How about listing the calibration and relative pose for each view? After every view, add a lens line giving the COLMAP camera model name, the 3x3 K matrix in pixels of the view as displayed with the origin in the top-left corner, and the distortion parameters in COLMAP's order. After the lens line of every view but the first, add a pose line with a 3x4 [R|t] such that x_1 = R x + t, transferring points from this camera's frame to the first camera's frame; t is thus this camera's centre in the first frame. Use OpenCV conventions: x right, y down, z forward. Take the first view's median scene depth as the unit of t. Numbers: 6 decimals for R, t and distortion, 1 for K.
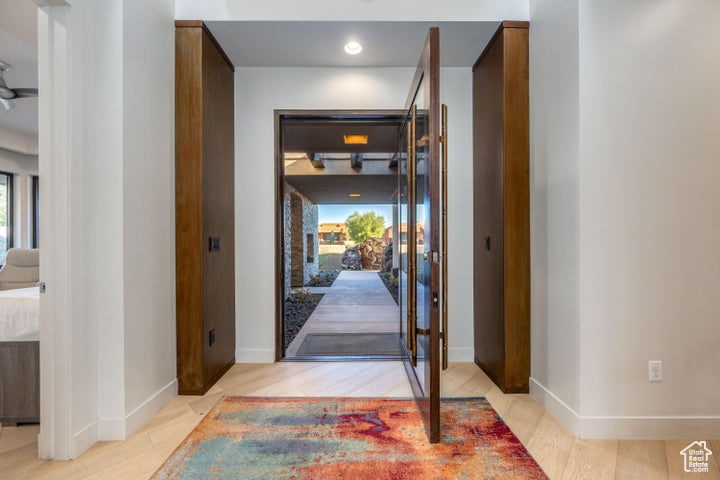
lens RADIAL K [[286.4, 0, 362.6], [0, 286.4, 238.1], [0, 0, 1]] dist [0.003641, 0.000324]
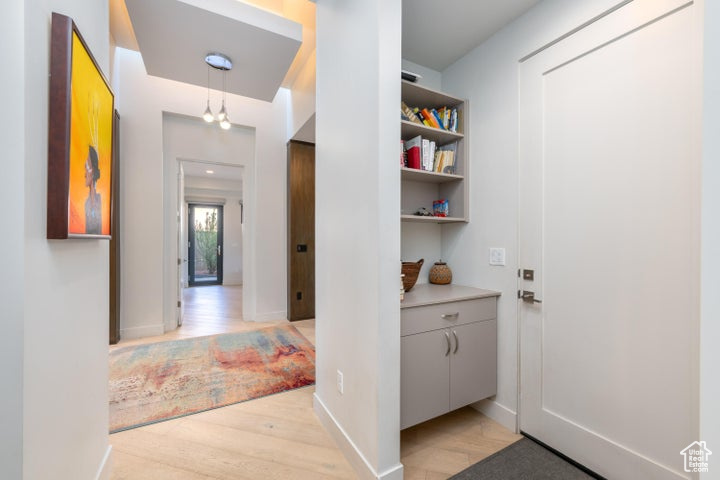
lens RADIAL K [[299.0, 0, 360.8], [0, 299.0, 240.7], [0, 0, 1]] dist [-0.006732, 0.000748]
pose [[0.462537, -0.002421, -0.886597, 1.946554], [-0.000454, 0.999995, -0.002967, -0.031872], [0.886600, 0.001774, 0.462534, 0.564665]]
